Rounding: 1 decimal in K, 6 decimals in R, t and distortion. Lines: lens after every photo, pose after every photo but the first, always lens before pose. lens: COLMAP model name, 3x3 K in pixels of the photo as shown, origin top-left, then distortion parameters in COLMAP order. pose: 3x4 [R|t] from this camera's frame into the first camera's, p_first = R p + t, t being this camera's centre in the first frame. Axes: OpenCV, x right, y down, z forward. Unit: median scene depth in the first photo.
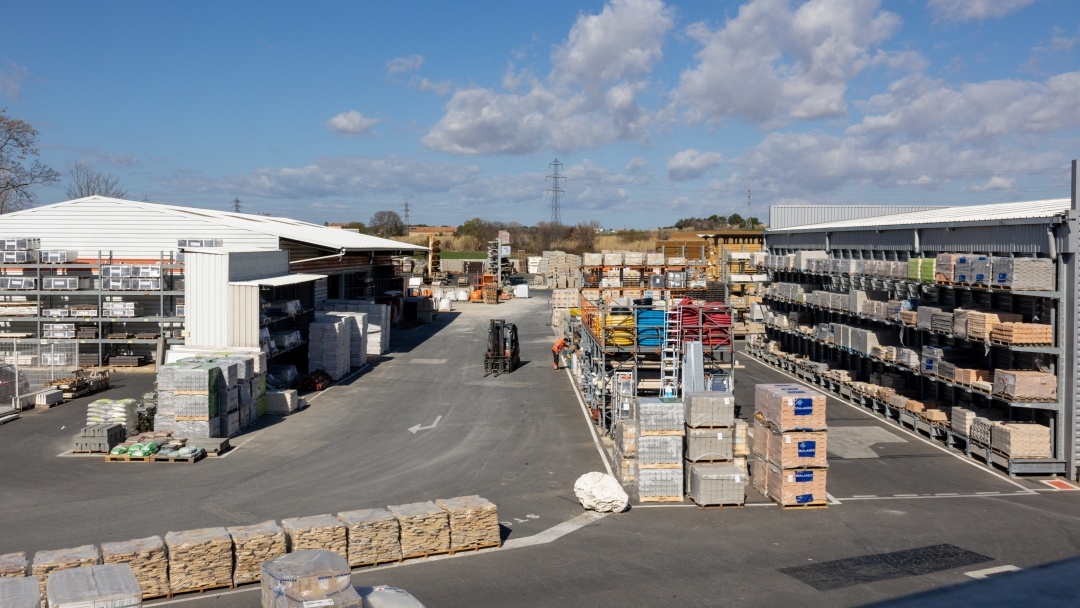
lens RADIAL K [[1030.7, 0, 541.3], [0, 1030.7, 301.1], [0, 0, 1]] dist [-0.005367, 0.000000]
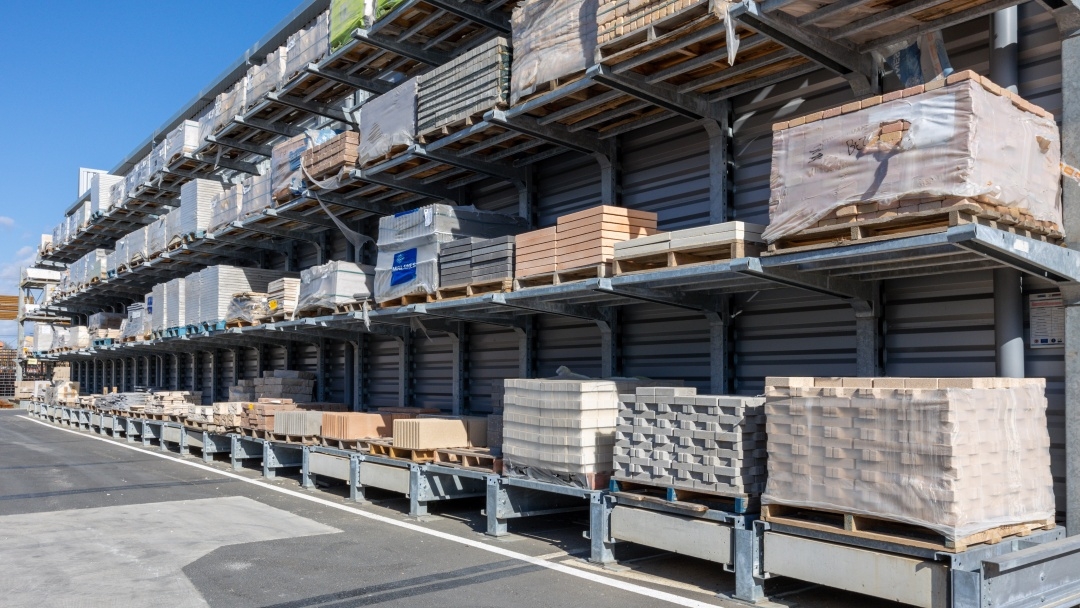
lens RADIAL K [[866.8, 0, 542.9], [0, 866.8, 303.6], [0, 0, 1]] dist [-0.008979, -0.002709]
pose [[0.808595, 0.049207, 0.586304, 0.245508], [0.033215, 0.991090, -0.128988, 0.101768], [-0.587427, 0.123773, 0.799756, 0.731062]]
